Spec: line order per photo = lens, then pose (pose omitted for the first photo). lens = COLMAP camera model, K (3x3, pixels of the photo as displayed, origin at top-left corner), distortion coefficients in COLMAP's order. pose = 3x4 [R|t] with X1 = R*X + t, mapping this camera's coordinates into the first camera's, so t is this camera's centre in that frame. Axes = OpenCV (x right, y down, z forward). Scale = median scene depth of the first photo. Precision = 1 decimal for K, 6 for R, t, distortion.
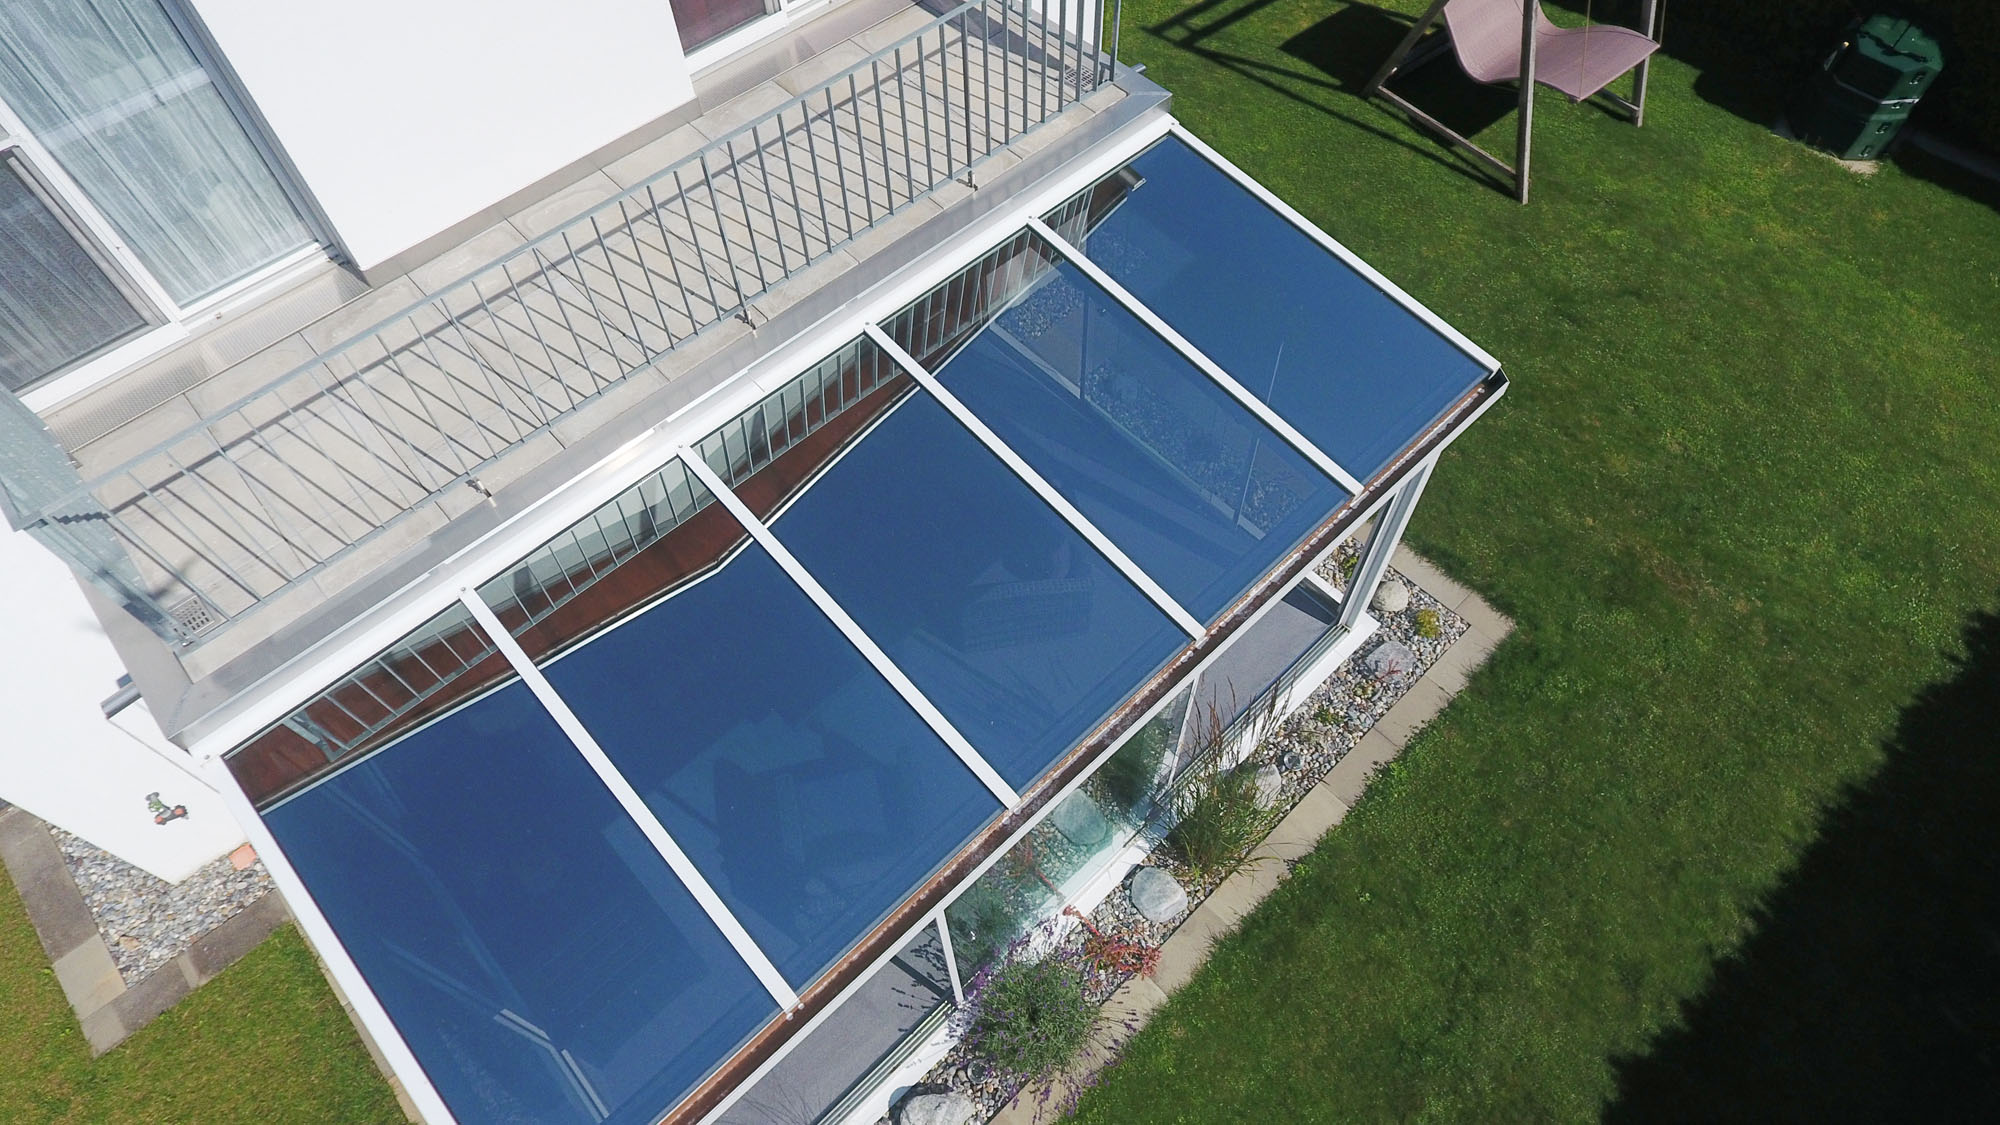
lens RADIAL K [[1165.6, 0, 998.2], [0, 1165.6, 519.6], [0, 0, 1]] dist [0.000480, 0.000137]
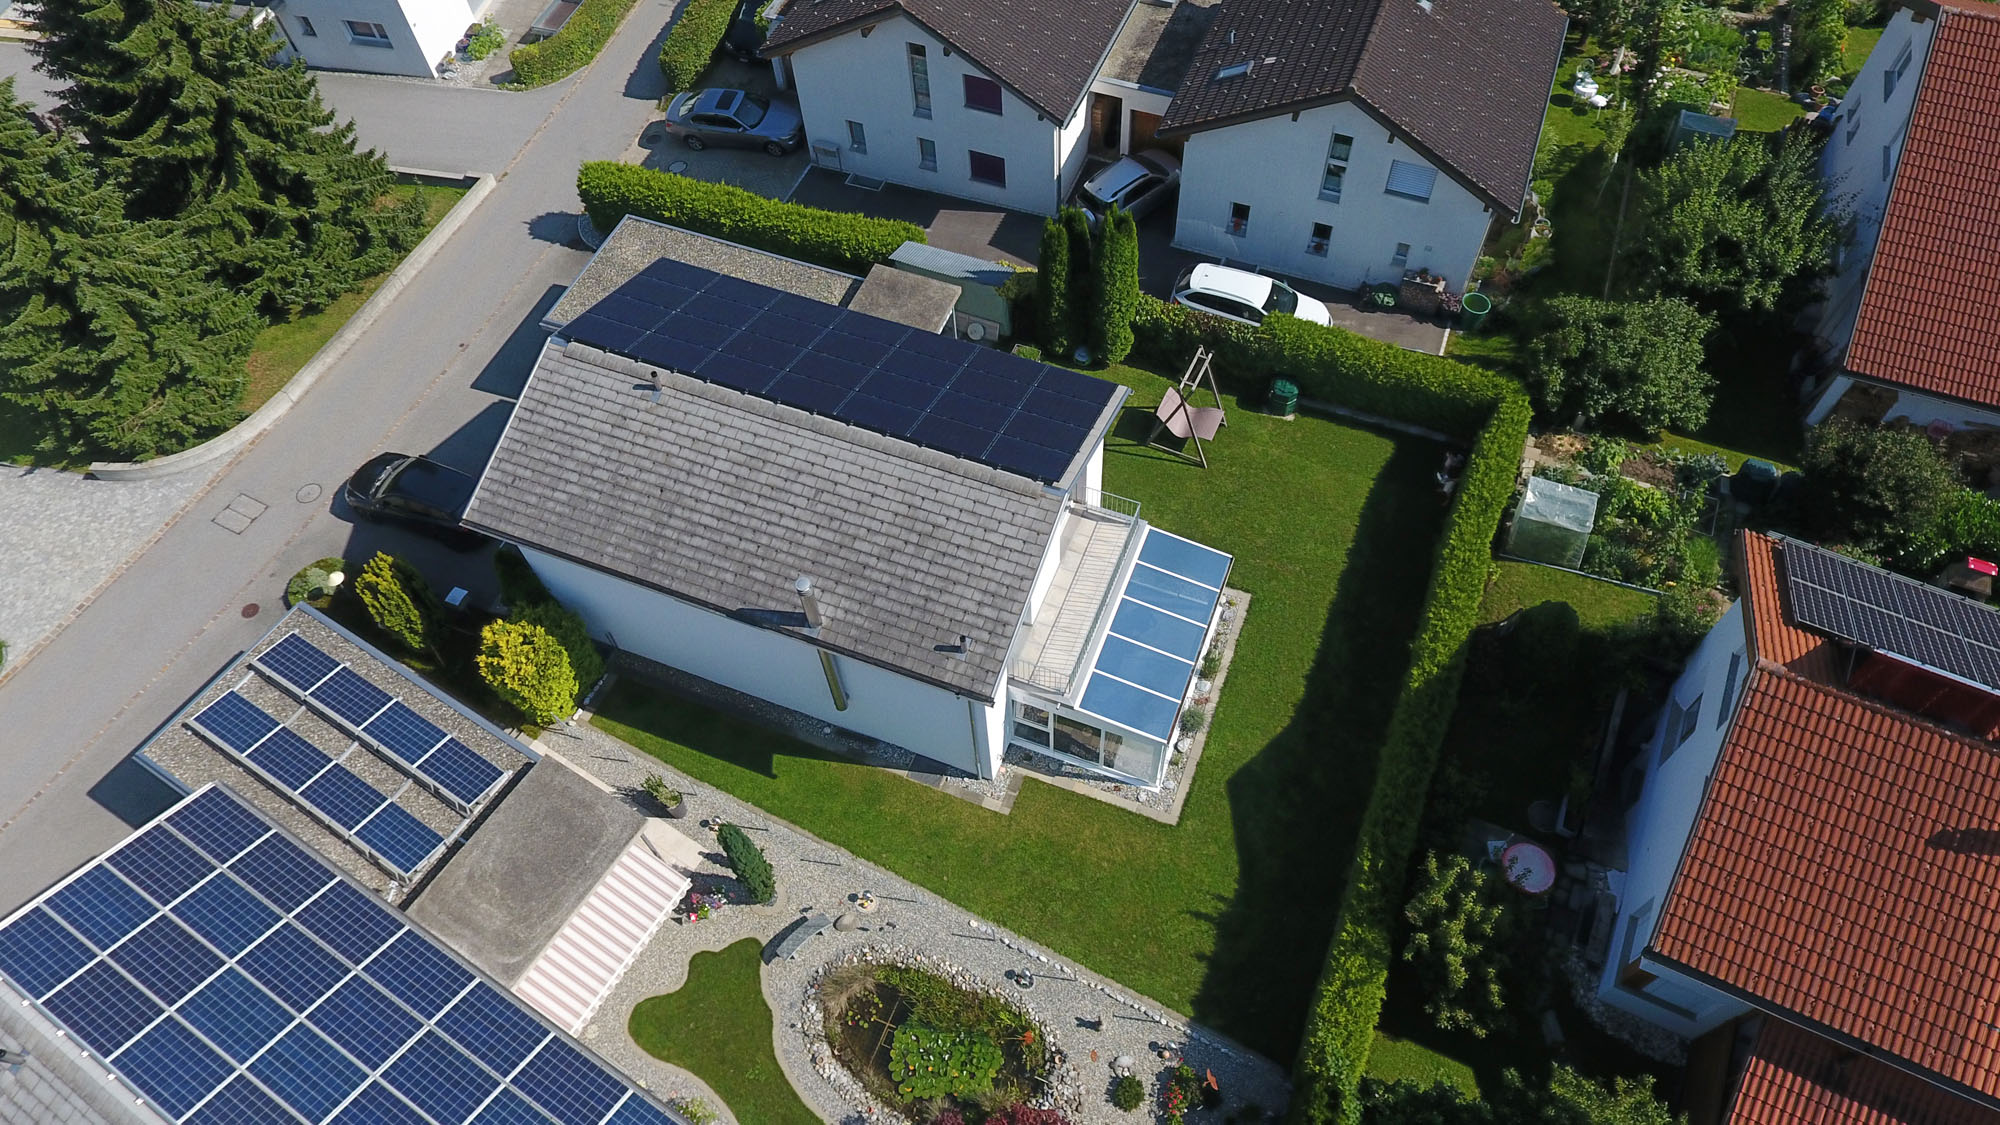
lens RADIAL K [[1219.9, 0, 979.6], [0, 1219.9, 555.0], [0, 0, 1]] dist [-0.002159, -0.000113]
pose [[0.904281, -0.373580, 0.206673, -1.295881], [0.370841, 0.927163, 0.053346, -0.646444], [-0.211549, 0.028403, 0.976955, -3.092227]]
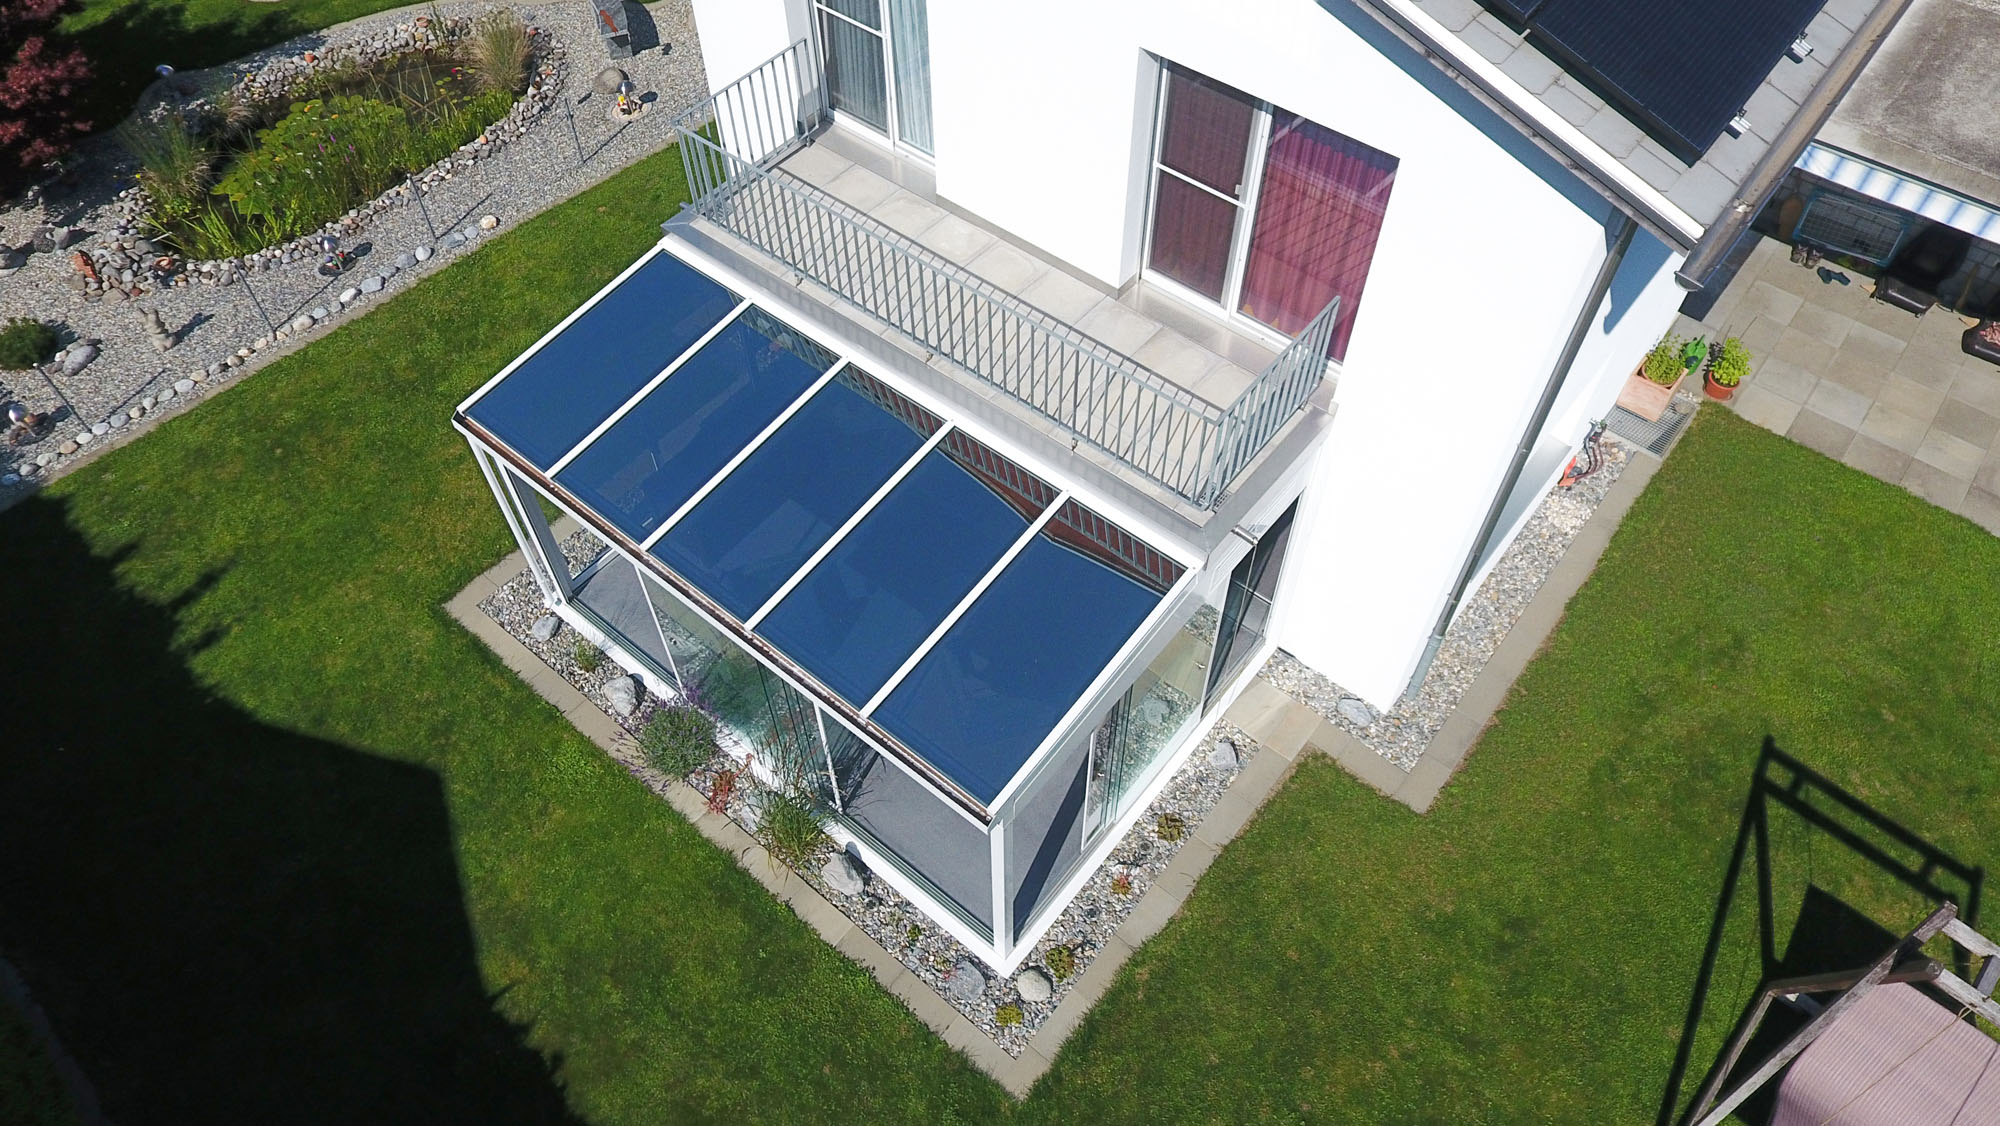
lens RADIAL K [[1305.2, 0, 996.3], [0, 1305.2, 525.2], [0, 0, 1]] dist [-0.002212, -0.001405]
pose [[0.138330, 0.790773, -0.596274, 0.788732], [-0.814186, 0.433588, 0.386137, -0.626960], [0.563884, 0.432064, 0.703815, -0.097669]]
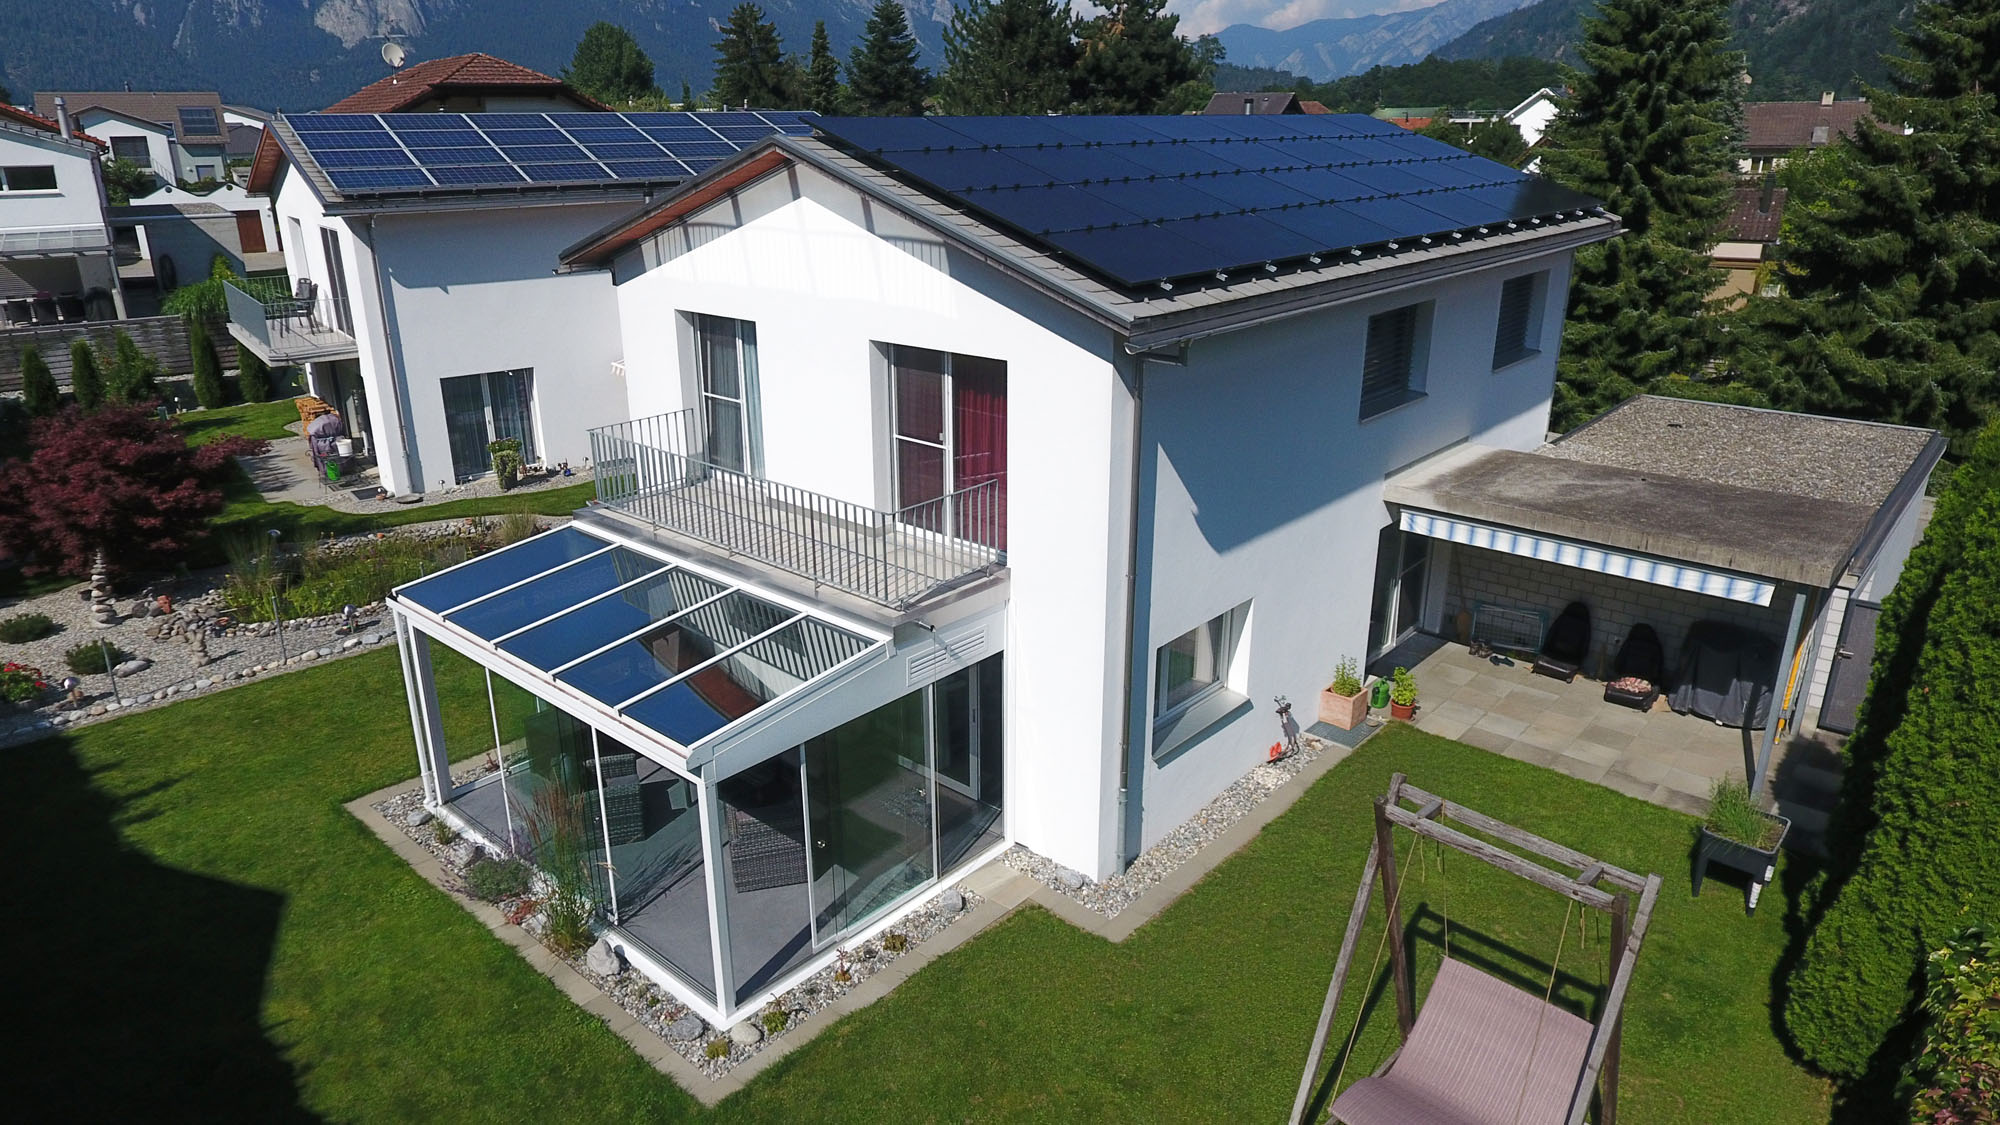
lens RADIAL K [[1219.9, 0, 979.6], [0, 1219.9, 555.0], [0, 0, 1]] dist [-0.002159, -0.000113]
pose [[0.098204, 0.348000, -0.932337, 1.521073], [-0.820471, 0.558509, 0.122045, -0.636901], [0.563190, 0.752970, 0.340372, 0.334132]]
